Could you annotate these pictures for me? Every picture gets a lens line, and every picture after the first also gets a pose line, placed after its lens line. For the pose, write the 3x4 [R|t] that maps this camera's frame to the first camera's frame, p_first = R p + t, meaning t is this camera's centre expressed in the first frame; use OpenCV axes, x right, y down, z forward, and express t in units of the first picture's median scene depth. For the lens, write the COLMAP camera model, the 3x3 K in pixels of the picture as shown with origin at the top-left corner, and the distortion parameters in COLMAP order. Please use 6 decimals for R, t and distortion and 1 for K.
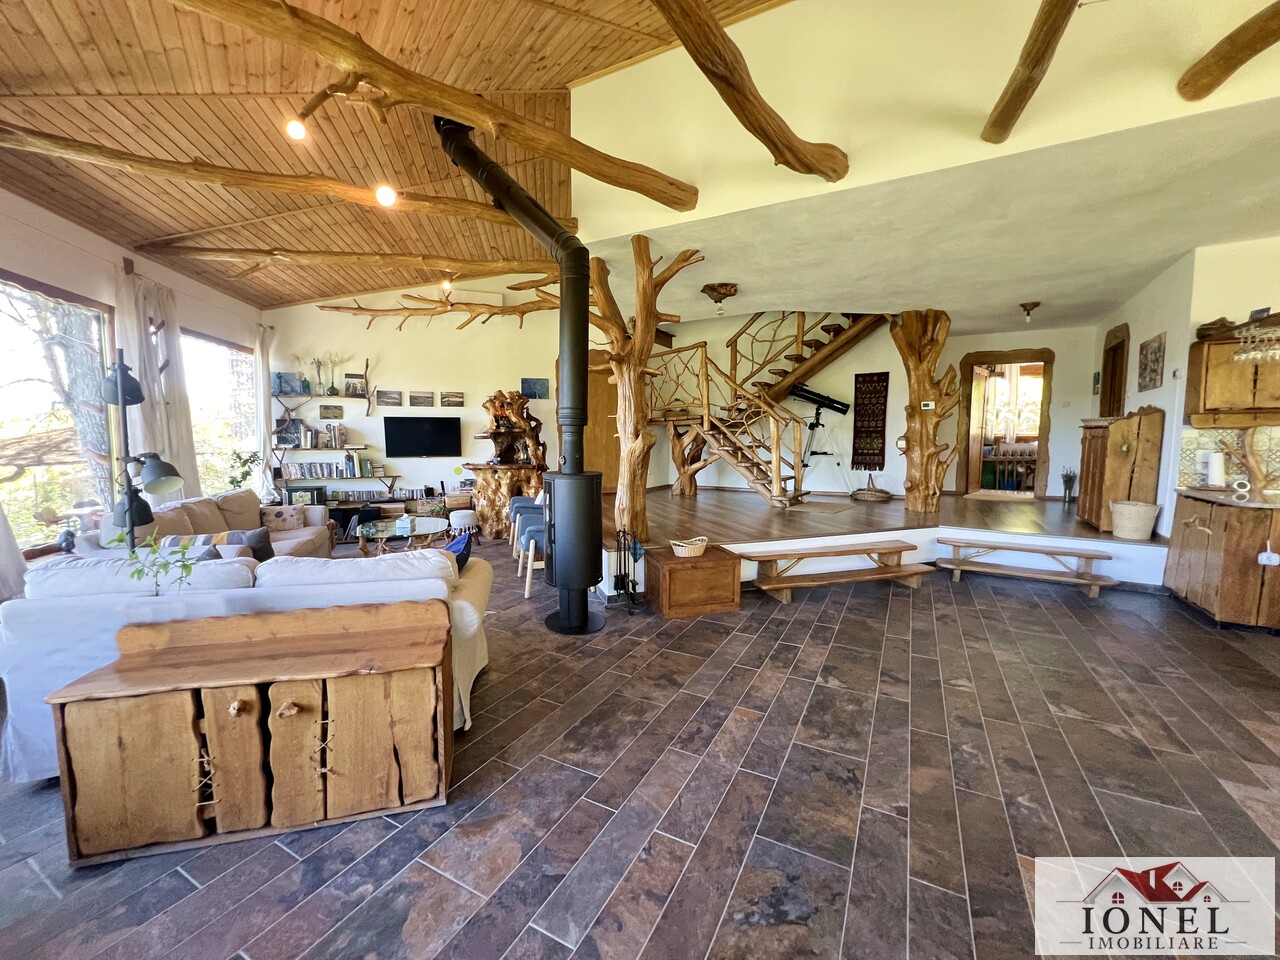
lens RADIAL K [[512.5, 0, 635.6], [0, 512.5, 474.6], [0, 0, 1]] dist [-0.003087, 0.000286]
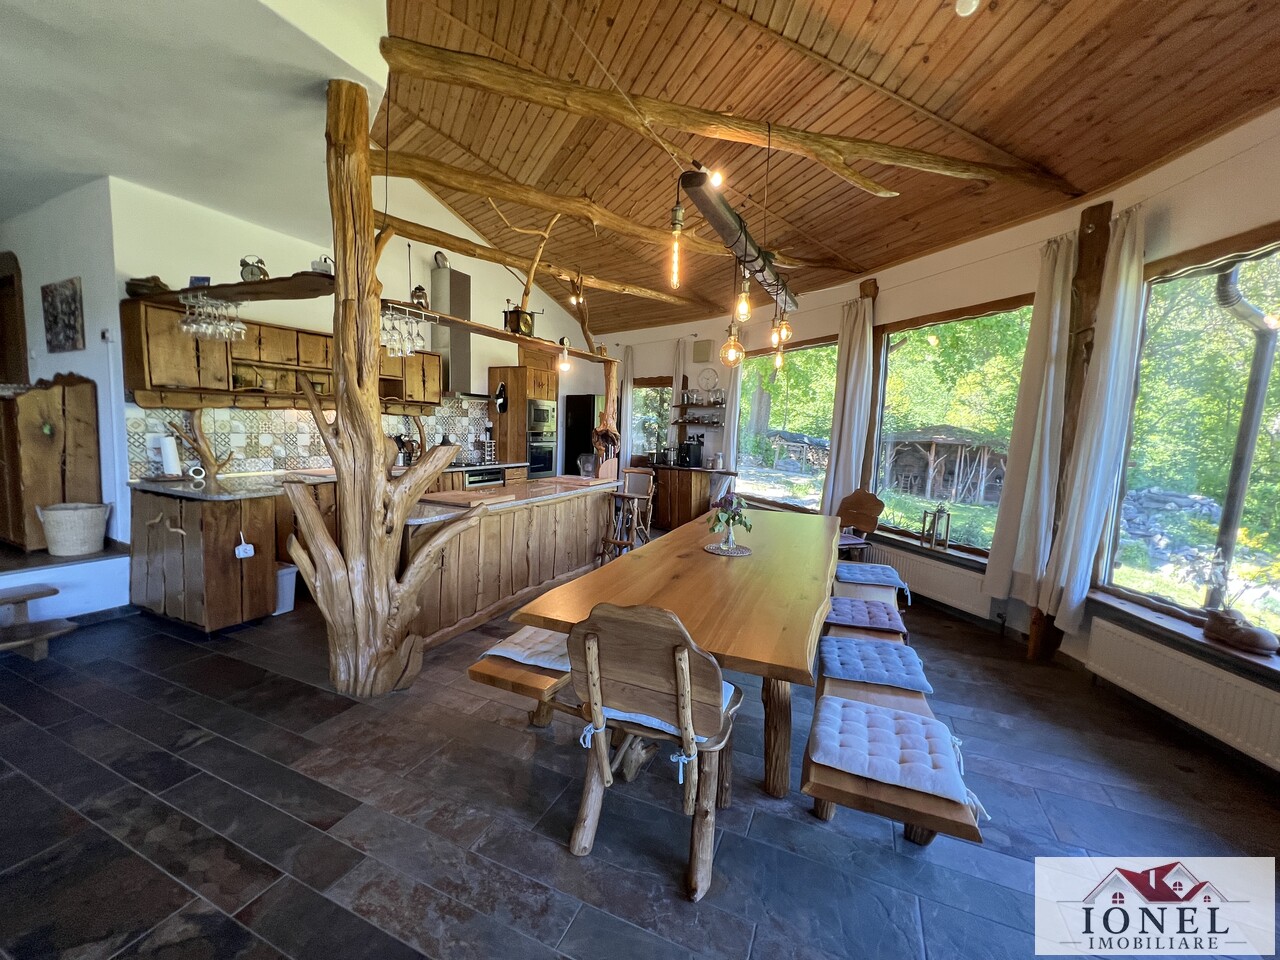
lens RADIAL K [[512.5, 0, 641.7], [0, 512.5, 477.7], [0, 0, 1]] dist [-0.003087, 0.000286]
pose [[-0.085429, -0.104094, 0.990892, 0.200123], [0.037795, 0.993473, 0.107623, -0.035915], [-0.995627, 0.046645, -0.080937, 0.269155]]
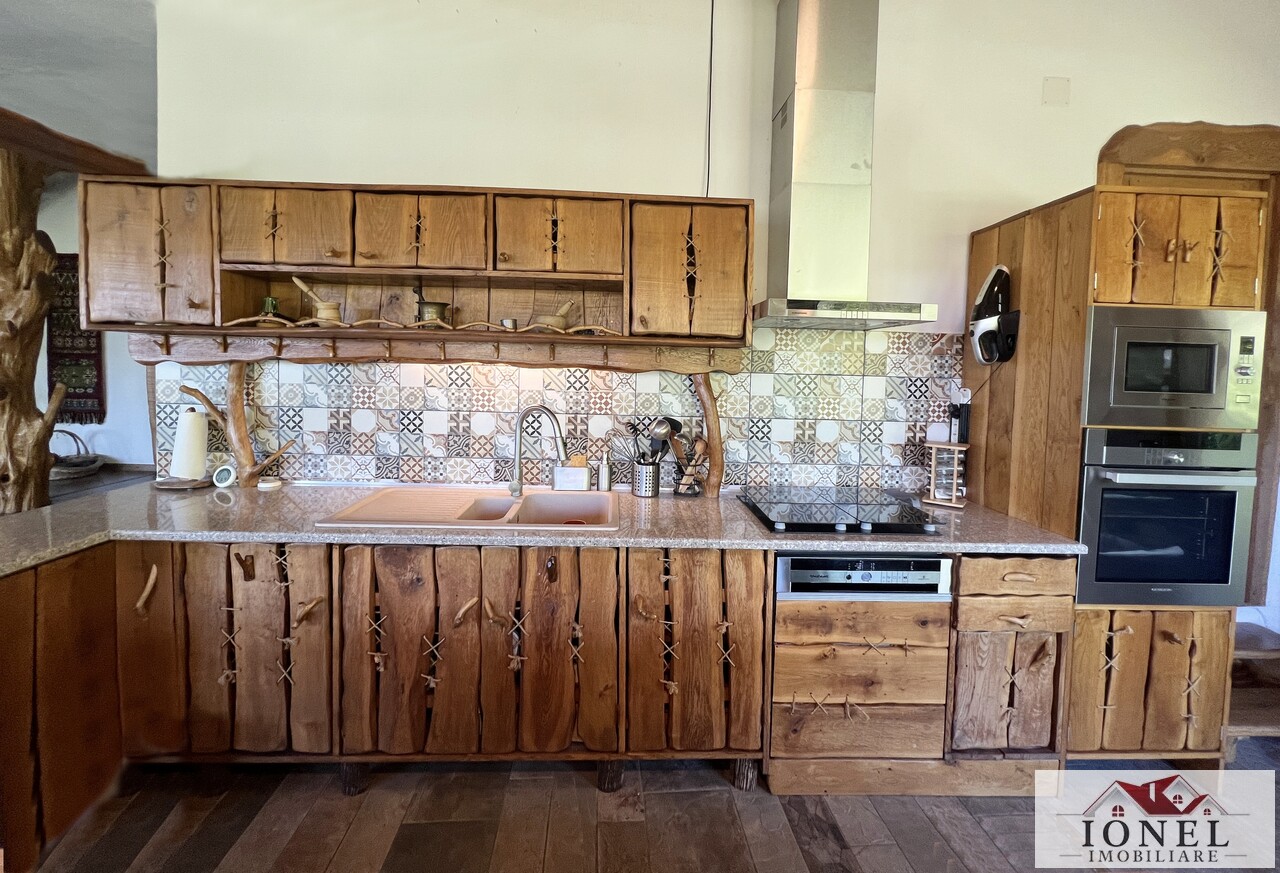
lens RADIAL K [[527.5, 0, 631.6], [0, 527.5, 393.0], [0, 0, 1]] dist [-0.000485, -0.000033]
pose [[0.842717, -0.003142, 0.538348, 1.203358], [0.013414, 0.999795, -0.015164, -0.046292], [-0.538190, 0.020000, 0.842586, 0.314704]]
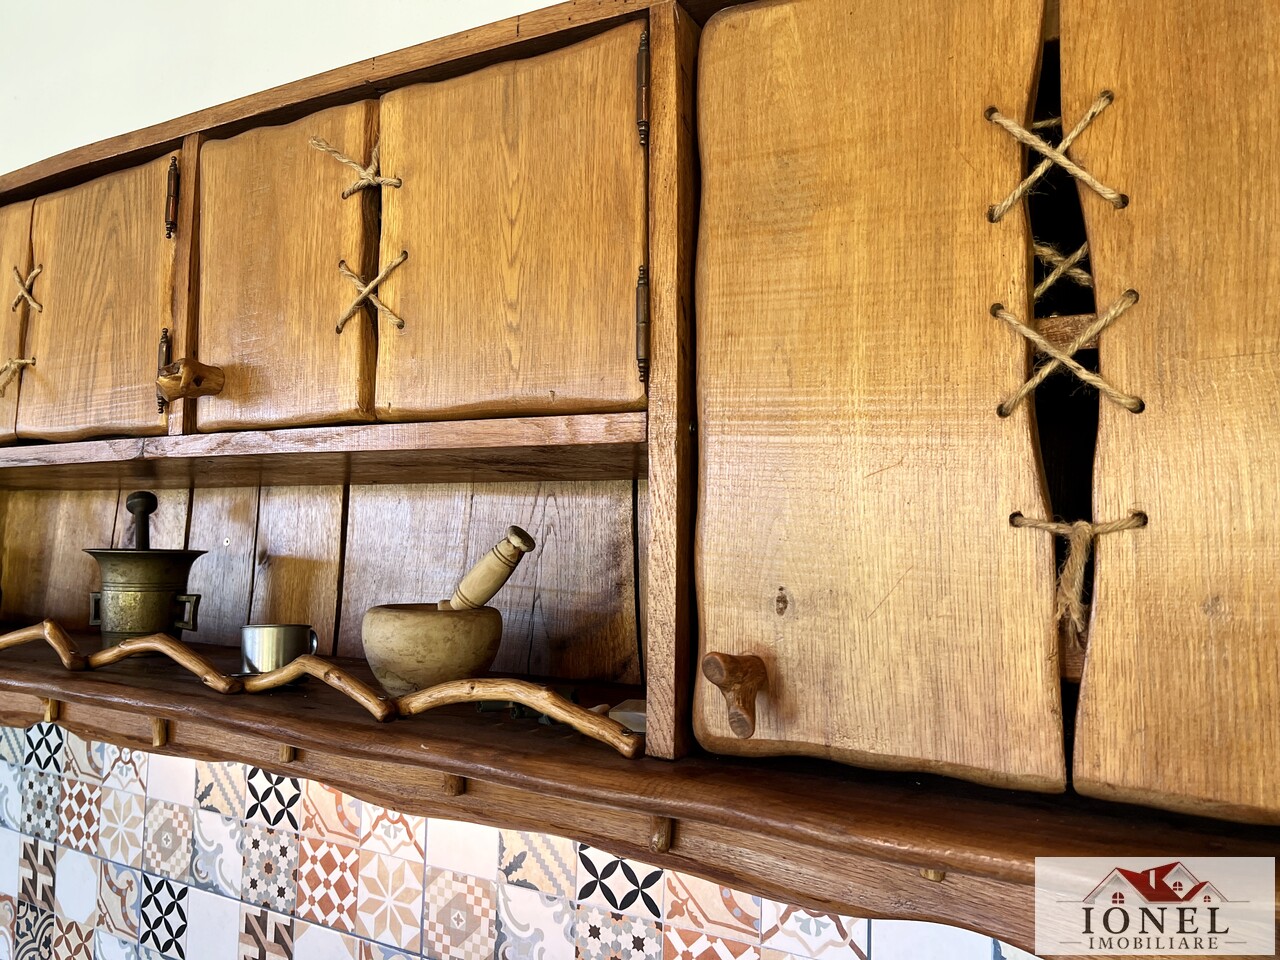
lens RADIAL K [[968.5, 0, 642.2], [0, 968.5, 480.0], [0, 0, 1]] dist [0.018251, -0.011311]
pose [[0.999632, 0.023900, 0.012864, 1.449756], [-0.021961, 0.990715, -0.134173, -0.127466], [-0.015951, 0.133841, 0.990874, 0.562691]]
